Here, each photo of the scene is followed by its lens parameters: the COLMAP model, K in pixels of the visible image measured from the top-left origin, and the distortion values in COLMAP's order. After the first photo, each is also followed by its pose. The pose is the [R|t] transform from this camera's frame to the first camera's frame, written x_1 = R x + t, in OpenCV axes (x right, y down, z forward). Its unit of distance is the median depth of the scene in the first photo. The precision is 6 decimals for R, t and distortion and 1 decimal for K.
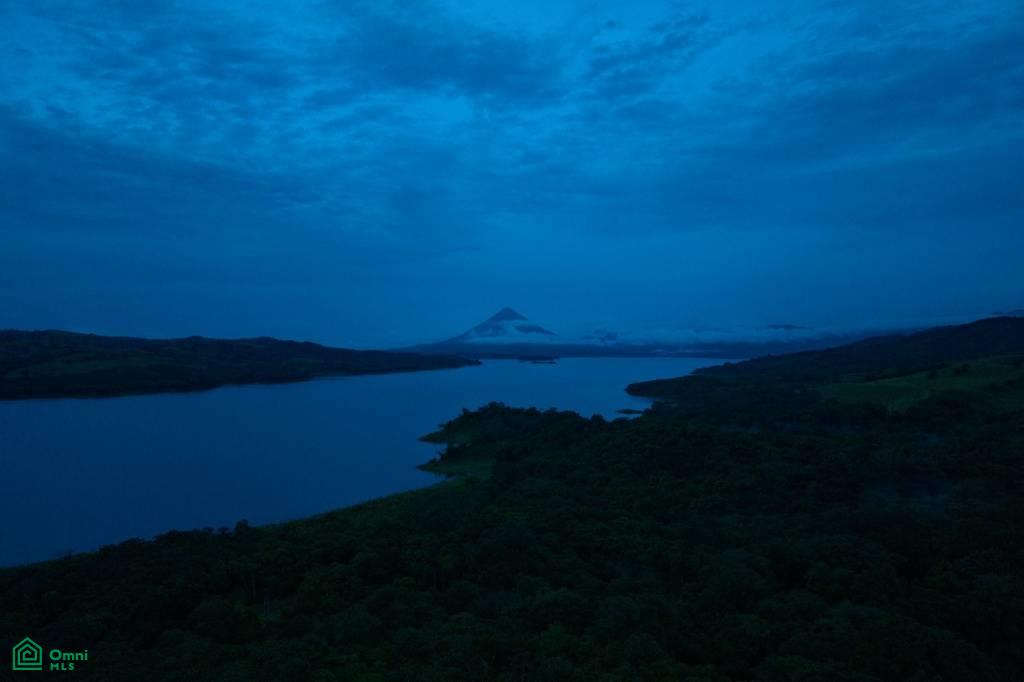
lens RADIAL K [[680.5, 0, 509.2], [0, 680.5, 344.9], [0, 0, 1]] dist [0.039154, -0.046715]
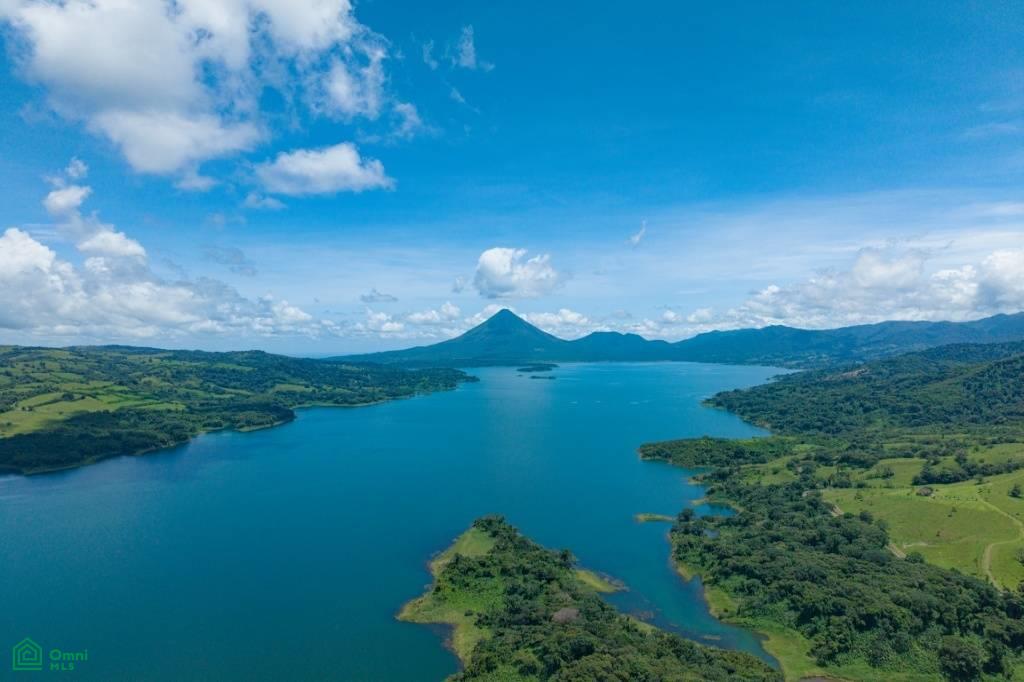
lens RADIAL K [[680.5, 0, 509.2], [0, 680.5, 344.9], [0, 0, 1]] dist [0.039154, -0.046715]
pose [[0.999988, -0.001987, 0.004407, -0.004091], [0.001959, 0.999978, 0.006369, -0.085600], [-0.004420, -0.006360, 0.999970, 0.099524]]
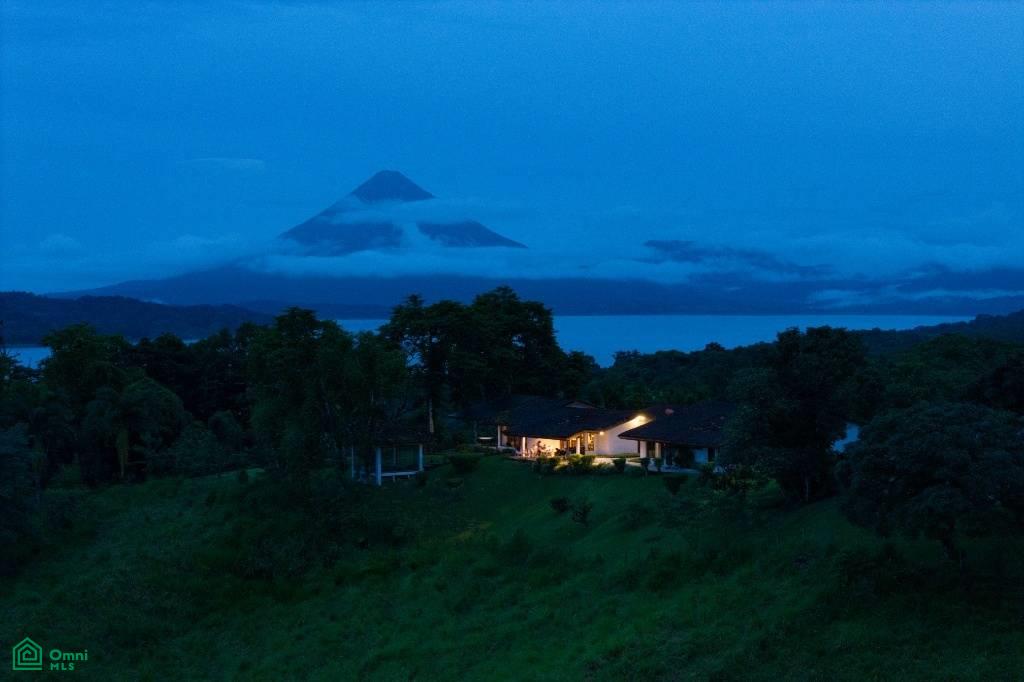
lens RADIAL K [[2033.0, 0, 512.0], [0, 2033.0, 341.0], [0, 0, 1]] dist [-0.329916, 1.898256]
pose [[0.998310, -0.002836, 0.058049, -0.003629], [0.001253, 0.999626, 0.027301, 0.018615], [-0.058104, -0.027183, 0.997940, -0.172276]]
